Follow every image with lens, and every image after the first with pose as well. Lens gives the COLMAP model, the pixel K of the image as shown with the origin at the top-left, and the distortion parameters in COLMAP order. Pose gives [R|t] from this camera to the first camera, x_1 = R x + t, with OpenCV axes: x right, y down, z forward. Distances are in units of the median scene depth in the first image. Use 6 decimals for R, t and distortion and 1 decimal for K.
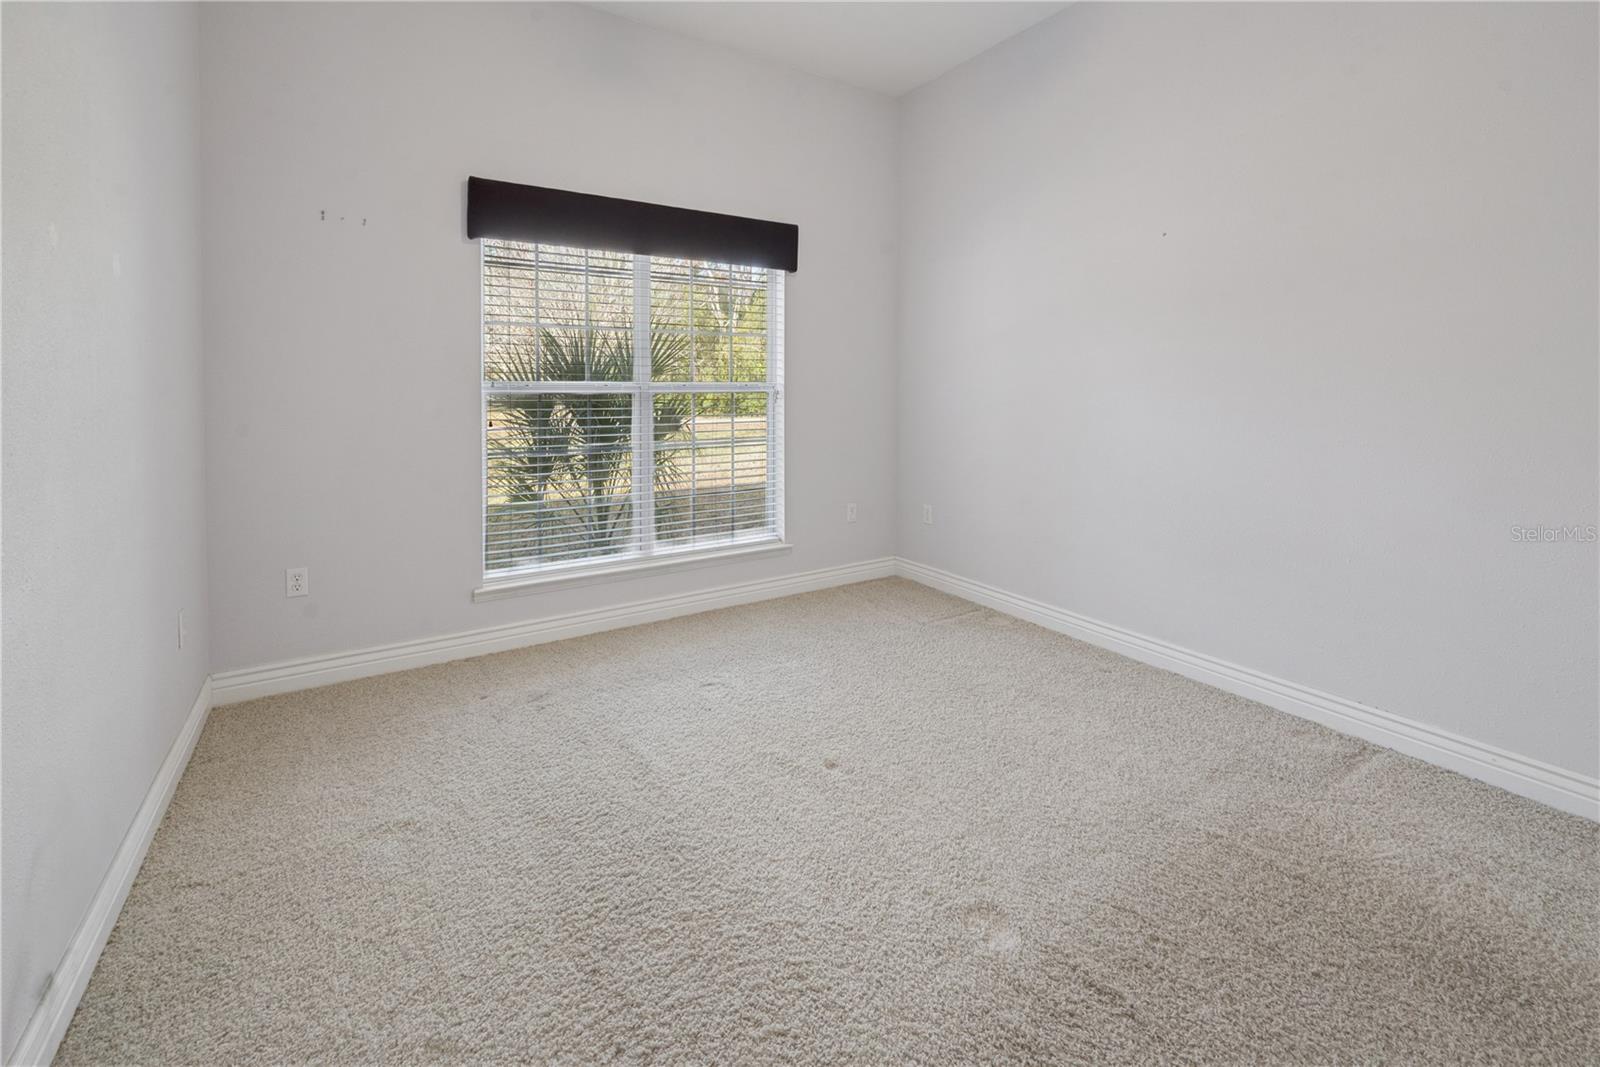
lens RADIAL K [[636.2, 0, 803.1], [0, 636.2, 526.0], [0, 0, 1]] dist [0.000102, 0.000009]
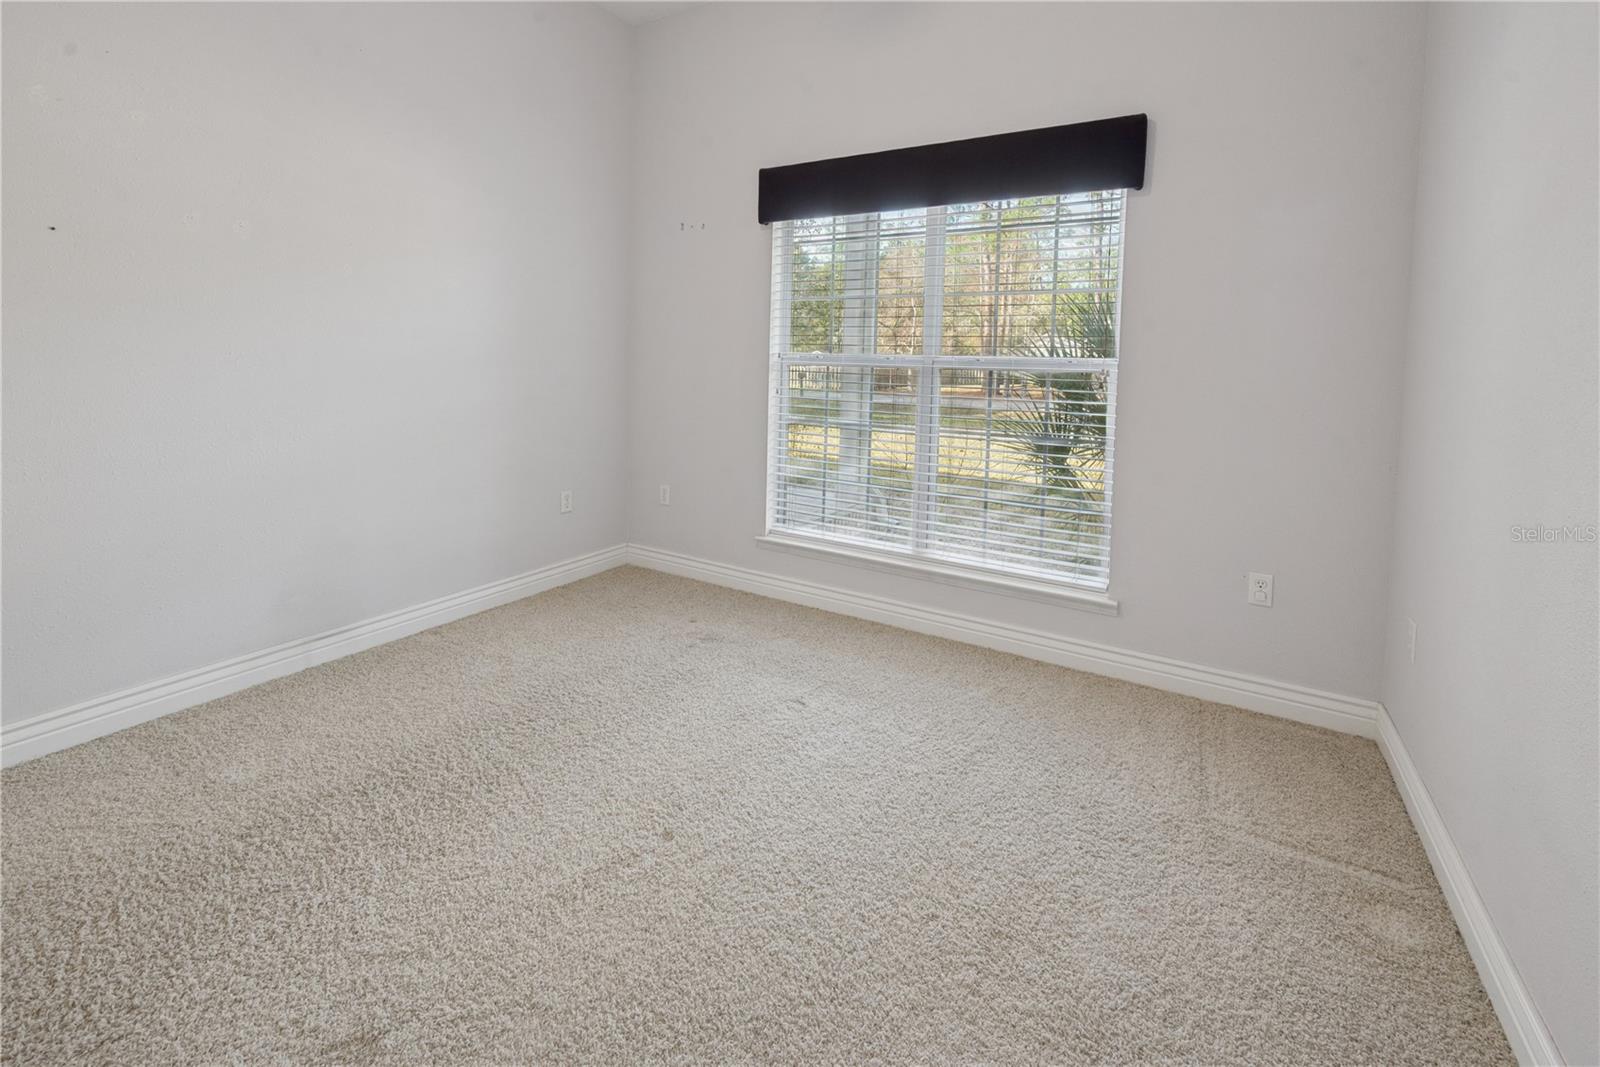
lens RADIAL K [[785.1, 0, 800.0], [0, 785.1, 533.5], [0, 0, 1]] dist [0.043333, -0.000043]
pose [[0.407533, 0.209847, -0.888753, 0.726269], [-0.220227, 0.967098, 0.127361, -0.094812], [0.886237, 0.143823, 0.440339, 0.431861]]
